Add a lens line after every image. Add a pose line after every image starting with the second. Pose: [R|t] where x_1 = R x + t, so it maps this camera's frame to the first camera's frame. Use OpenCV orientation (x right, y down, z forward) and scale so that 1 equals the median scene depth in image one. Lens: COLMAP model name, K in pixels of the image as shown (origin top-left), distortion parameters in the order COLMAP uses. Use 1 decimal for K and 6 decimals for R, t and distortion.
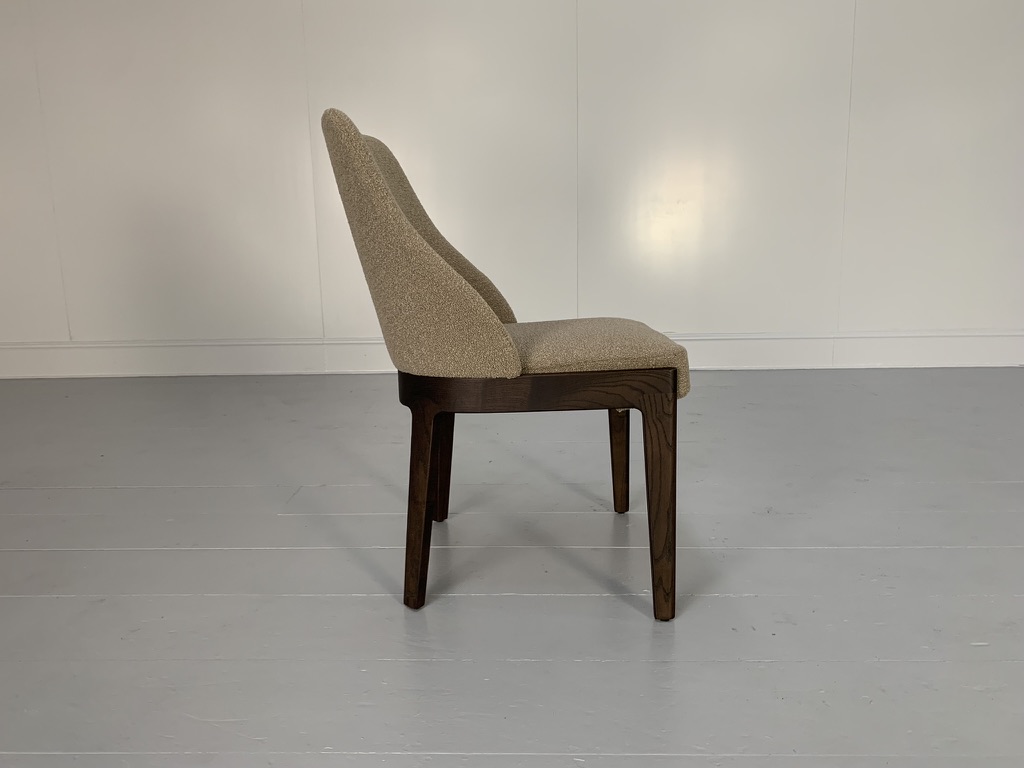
lens RADIAL K [[791.2, 0, 507.2], [0, 791.2, 388.6], [0, 0, 1]] dist [0.015090, -0.017644]
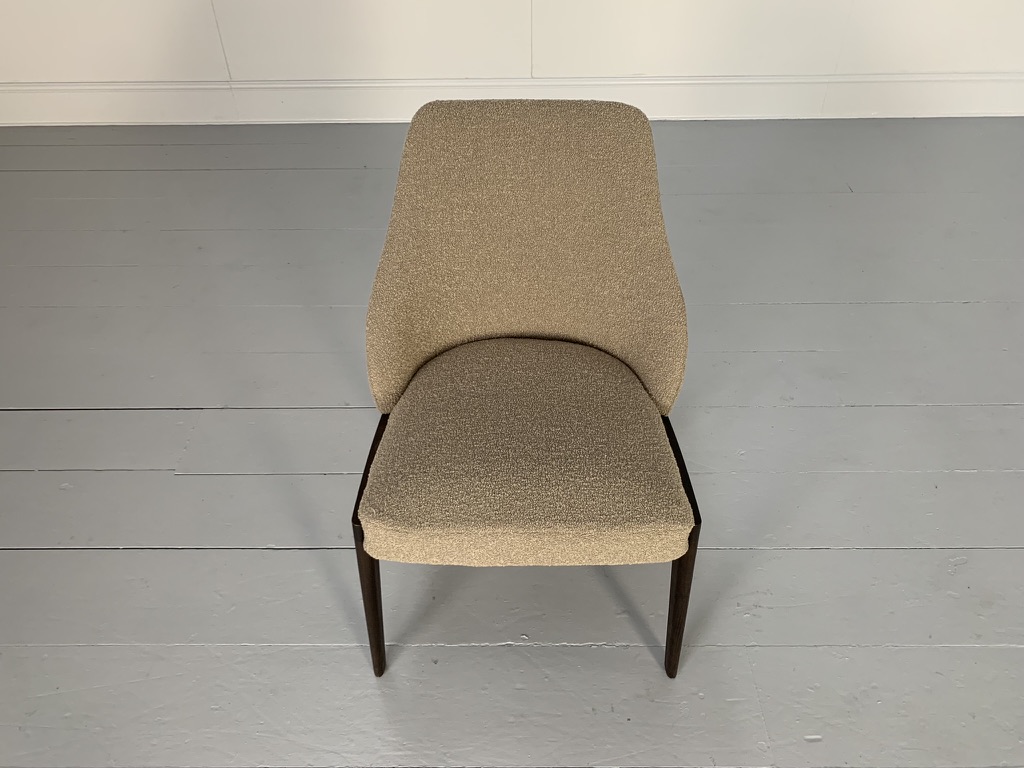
lens RADIAL K [[791.2, 0, 510.0], [0, 791.2, 379.7], [0, 0, 1]] dist [0.015090, -0.017644]
pose [[0.999918, -0.004576, 0.011934, 0.148194], [-0.002008, 0.865864, 0.500275, -0.569015], [-0.012623, -0.500258, 0.865785, 0.271995]]
